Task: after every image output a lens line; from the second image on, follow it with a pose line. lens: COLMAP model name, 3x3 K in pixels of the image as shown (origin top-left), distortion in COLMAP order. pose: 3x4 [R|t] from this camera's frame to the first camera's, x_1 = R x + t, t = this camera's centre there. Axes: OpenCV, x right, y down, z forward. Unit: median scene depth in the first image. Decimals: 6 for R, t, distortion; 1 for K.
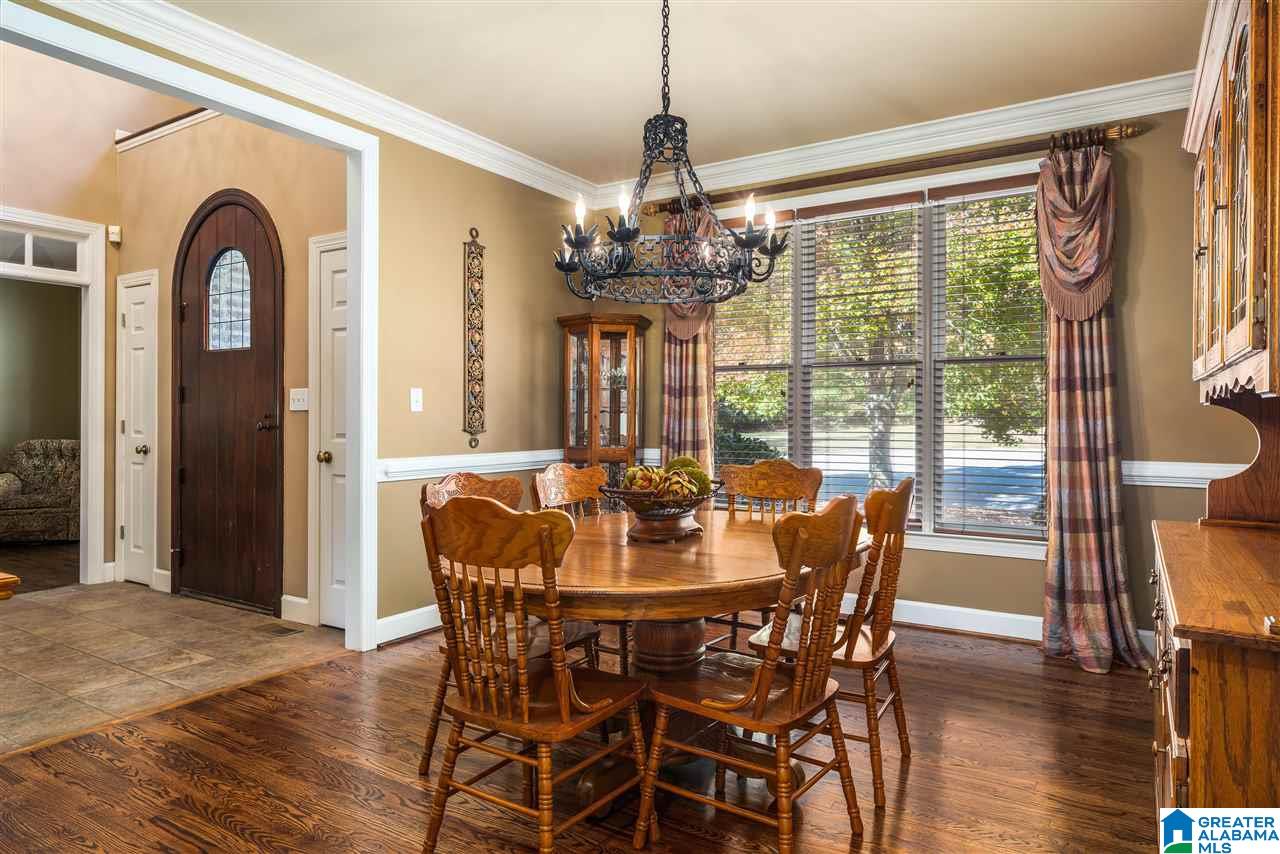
lens RADIAL K [[779.6, 0, 640.8], [0, 779.6, 414.8], [0, 0, 1]] dist [0.001931, -0.000163]
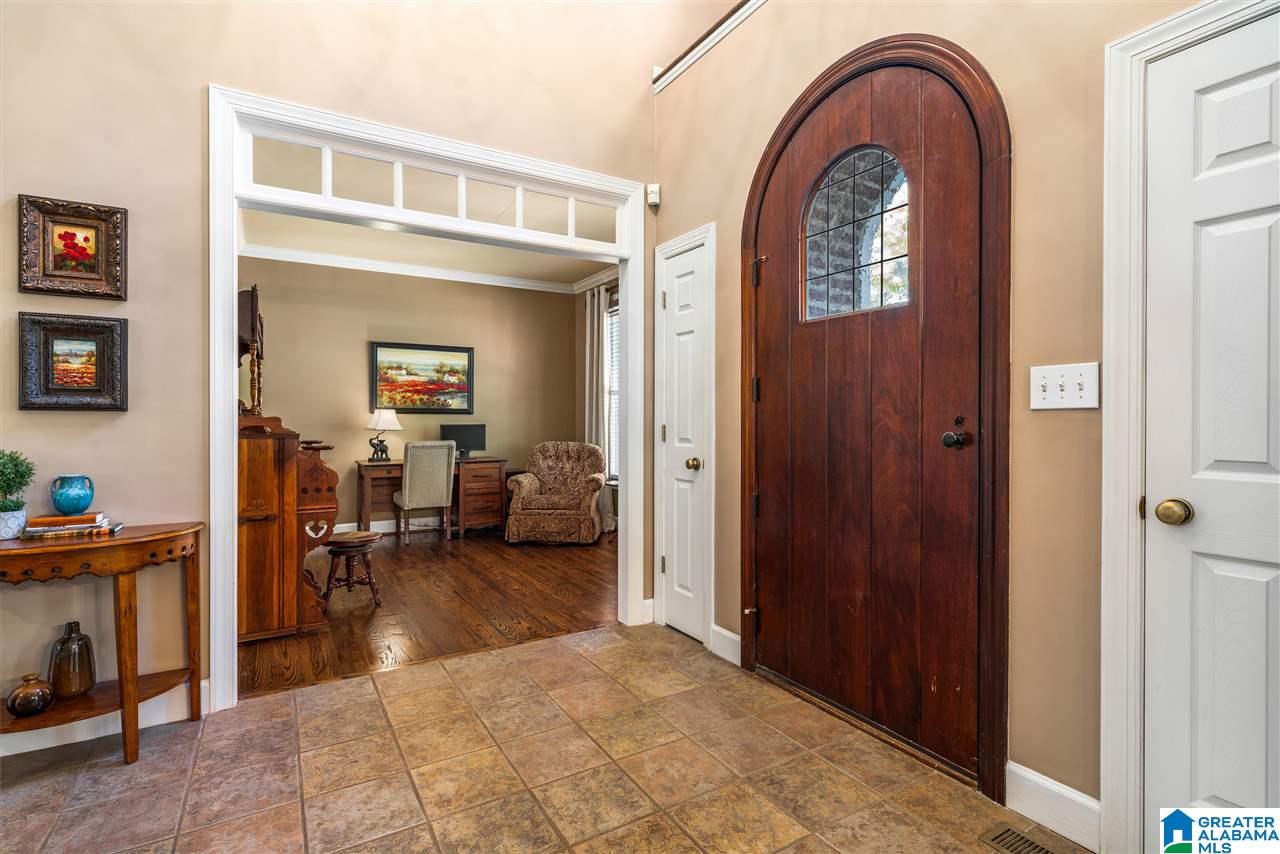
lens RADIAL K [[614.1, 0, 641.6], [0, 614.1, 421.1], [0, 0, 1]] dist [-0.001313, 0.003667]
pose [[0.896284, -0.000638, -0.443480, -0.410087], [0.003512, 0.999978, 0.005659, -0.000759], [0.443466, -0.006629, 0.896267, 0.430793]]
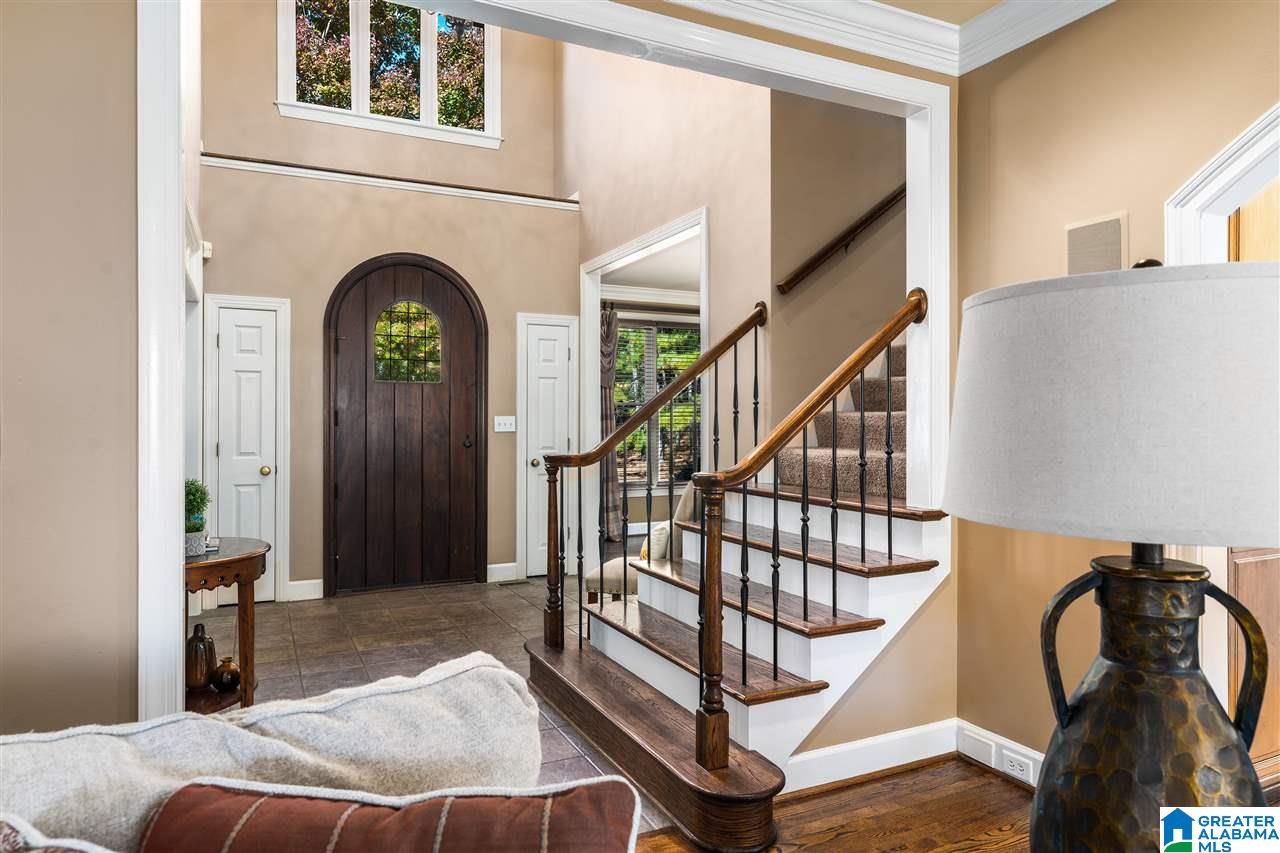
lens RADIAL K [[779.6, 0, 639.5], [0, 779.6, 426.4], [0, 0, 1]] dist [0.001931, -0.000163]
pose [[0.514485, -0.001440, 0.857498, -1.242830], [0.007442, 0.999968, -0.002787, -0.007608], [-0.857467, 0.007815, 0.514479, 0.048983]]
